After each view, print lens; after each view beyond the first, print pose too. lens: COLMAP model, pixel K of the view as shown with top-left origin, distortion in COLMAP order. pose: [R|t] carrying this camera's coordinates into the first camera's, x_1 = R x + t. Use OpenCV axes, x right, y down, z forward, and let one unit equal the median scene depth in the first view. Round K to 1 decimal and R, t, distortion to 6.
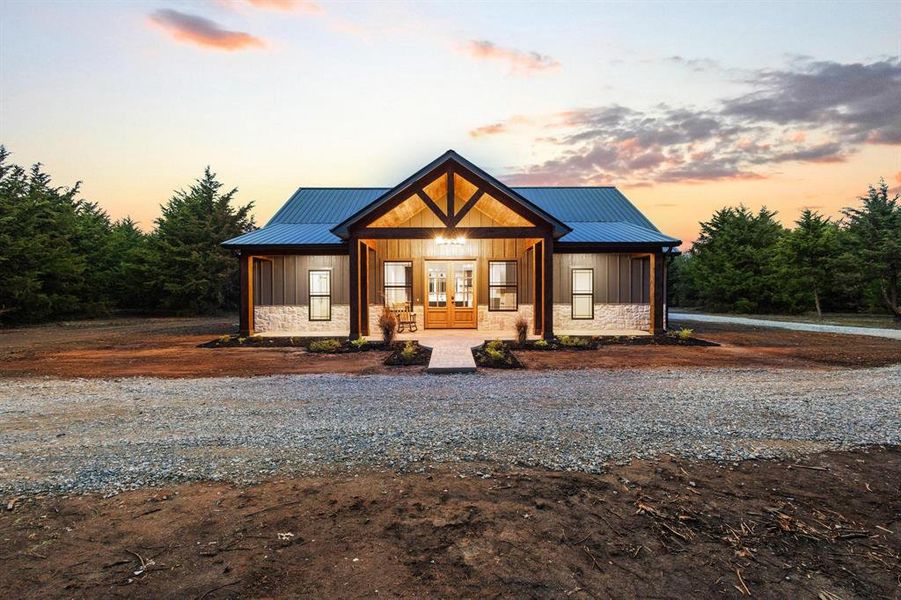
lens RADIAL K [[409.3, 0, 450.5], [0, 409.3, 300.0], [0, 0, 1]] dist [-0.046533, 0.000015]
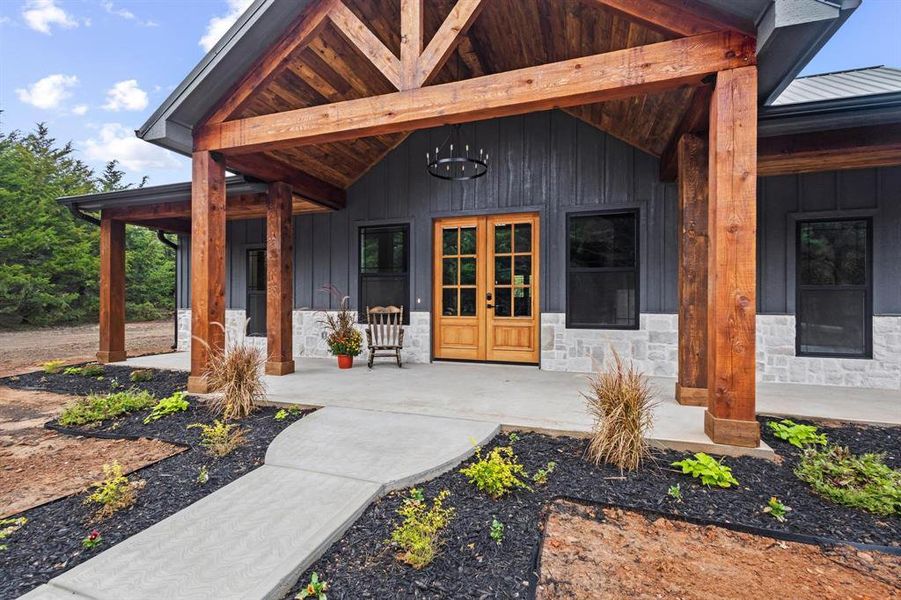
lens RADIAL K [[413.3, 0, 450.5], [0, 413.3, 300.0], [0, 0, 1]] dist [0.001852, 0.000148]
pose [[0.948827, 0.005748, -0.315745, 0.115115], [-0.012475, 0.999736, -0.019287, 0.008032], [0.315551, 0.022239, 0.948648, 0.533862]]
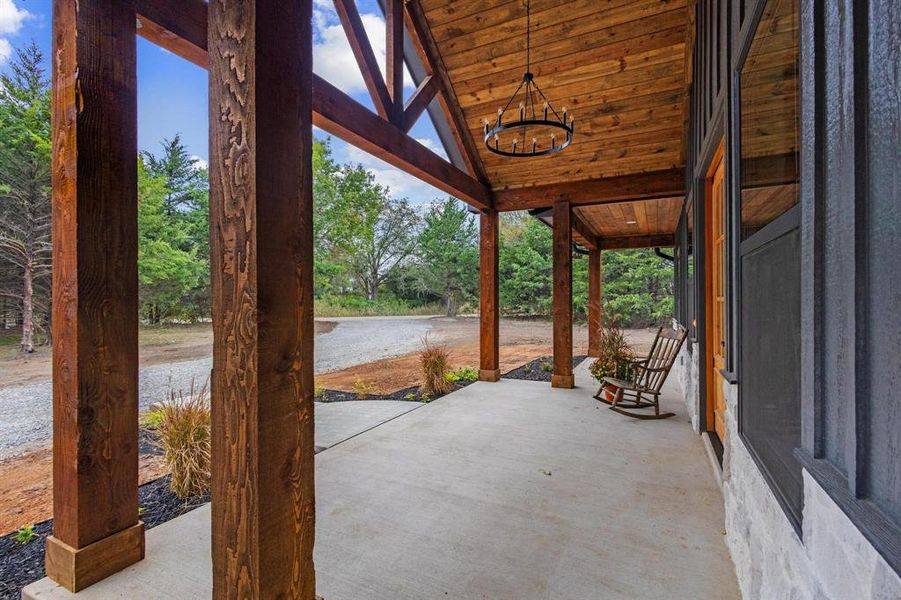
lens RADIAL K [[413.3, 0, 450.5], [0, 413.3, 300.0], [0, 0, 1]] dist [0.001852, 0.000148]
pose [[-0.432876, 0.007212, -0.901425, 0.248015], [-0.013170, 0.999811, 0.014324, -0.016160], [0.901357, 0.018072, -0.432699, 0.916222]]
